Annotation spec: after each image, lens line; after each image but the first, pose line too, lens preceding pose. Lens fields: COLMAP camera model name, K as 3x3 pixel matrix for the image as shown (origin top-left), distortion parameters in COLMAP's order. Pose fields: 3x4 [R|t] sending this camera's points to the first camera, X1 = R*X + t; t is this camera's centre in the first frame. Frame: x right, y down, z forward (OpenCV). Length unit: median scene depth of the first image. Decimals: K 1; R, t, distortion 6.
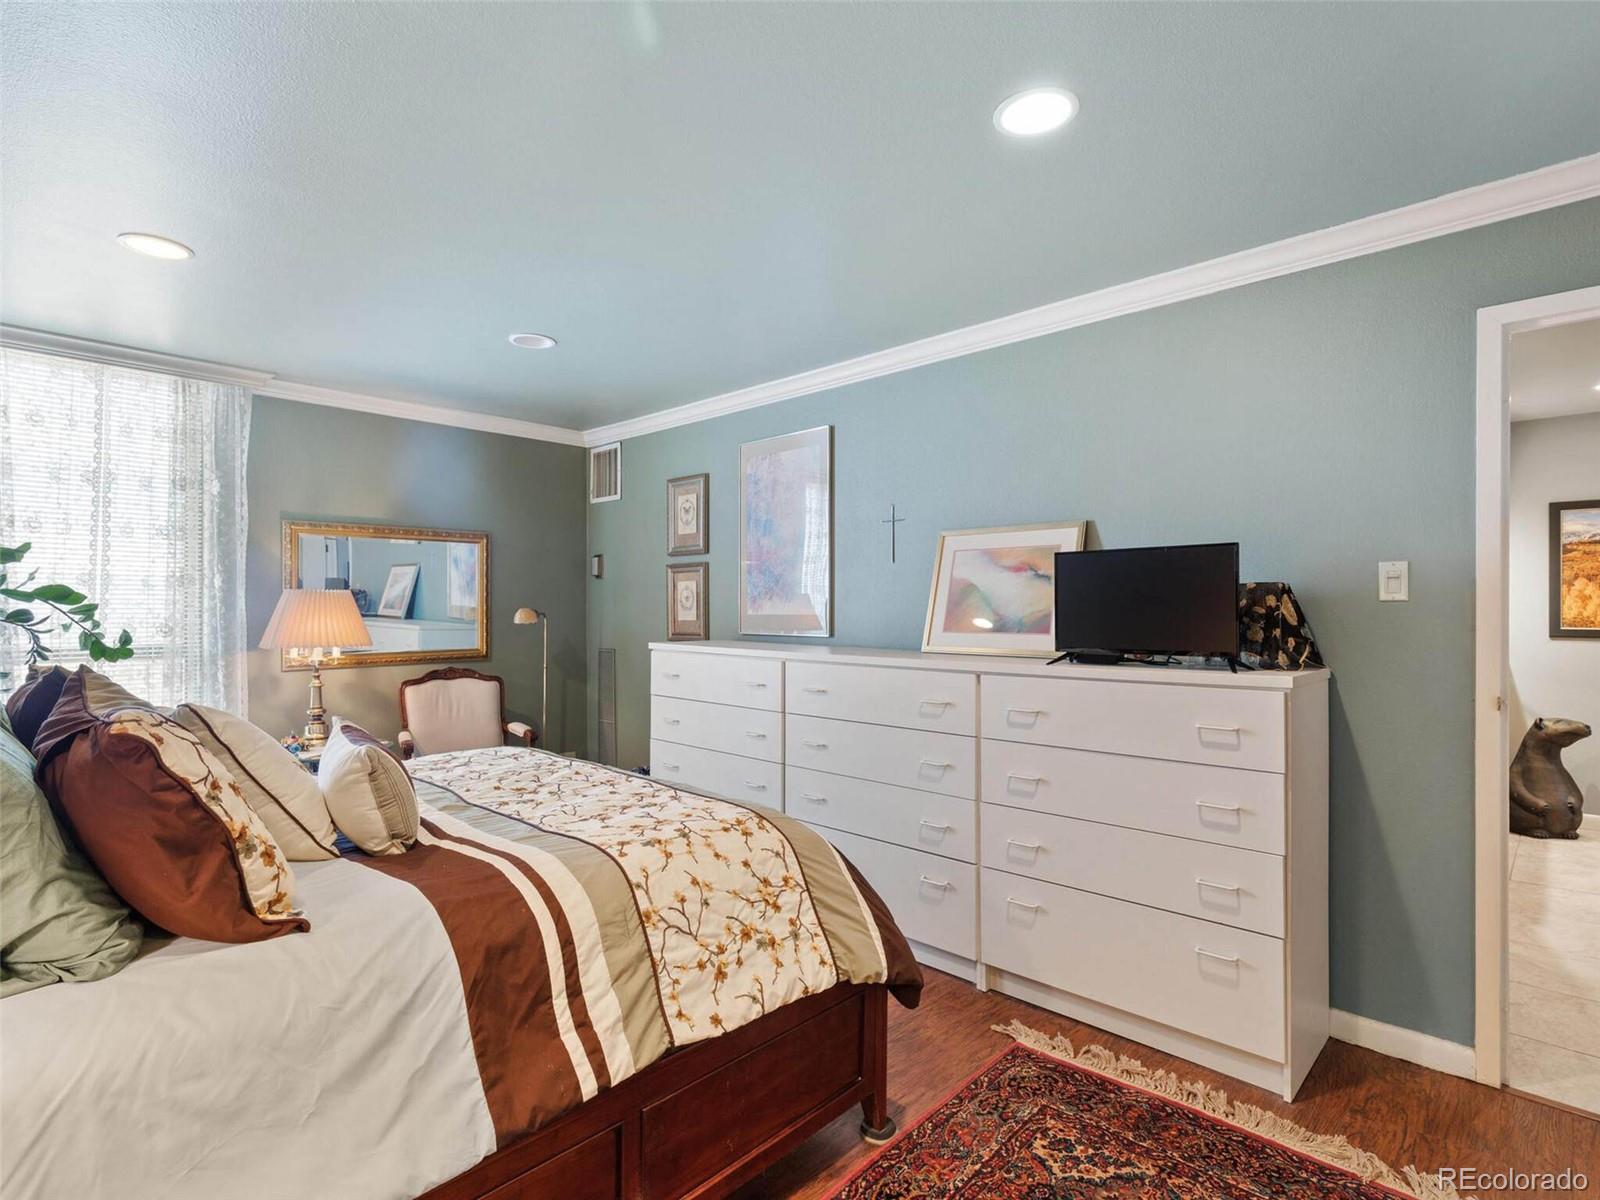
lens RADIAL K [[815.4, 0, 802.0], [0, 815.4, 604.7], [0, 0, 1]] dist [0.011304, -0.002800]
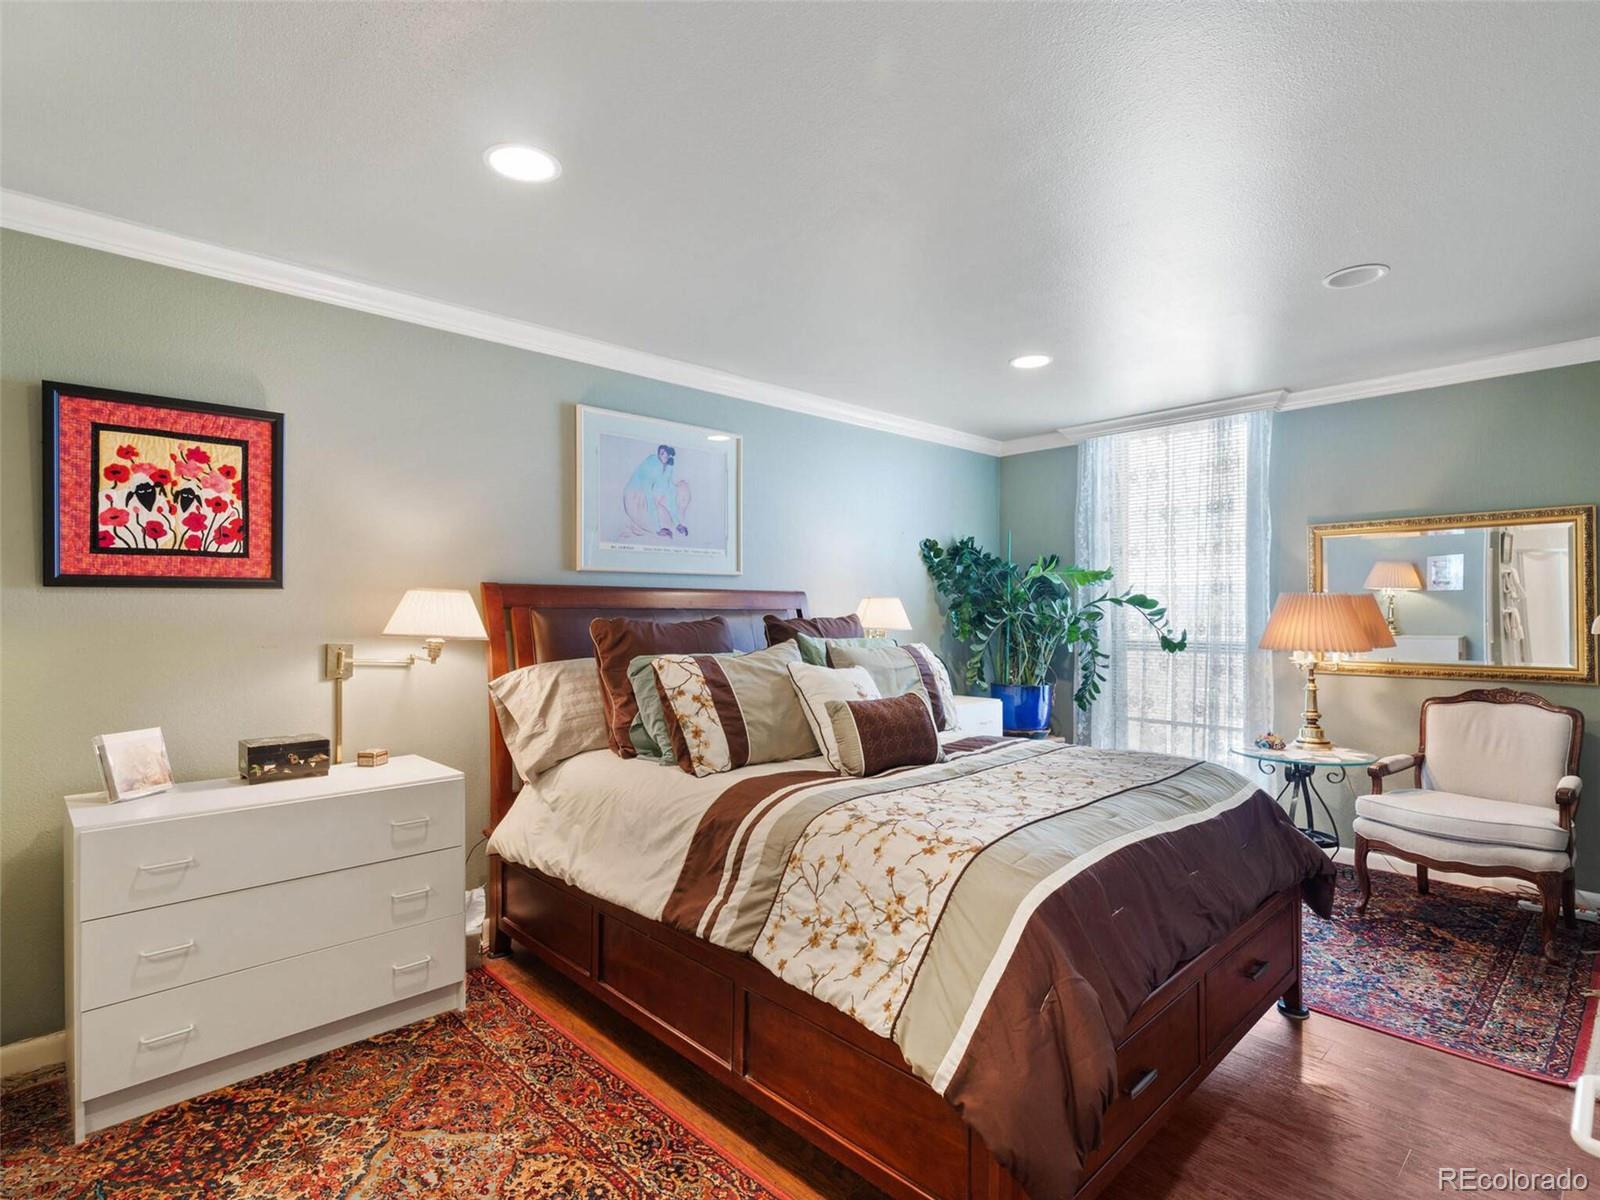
lens RADIAL K [[815.4, 0, 816.7], [0, 815.4, 613.1], [0, 0, 1]] dist [0.011304, -0.002800]
pose [[-0.048109, -0.000304, -0.998842, 0.909663], [0.004129, 0.999991, -0.000503, 0.009865], [0.998834, -0.004148, -0.048107, 0.960042]]
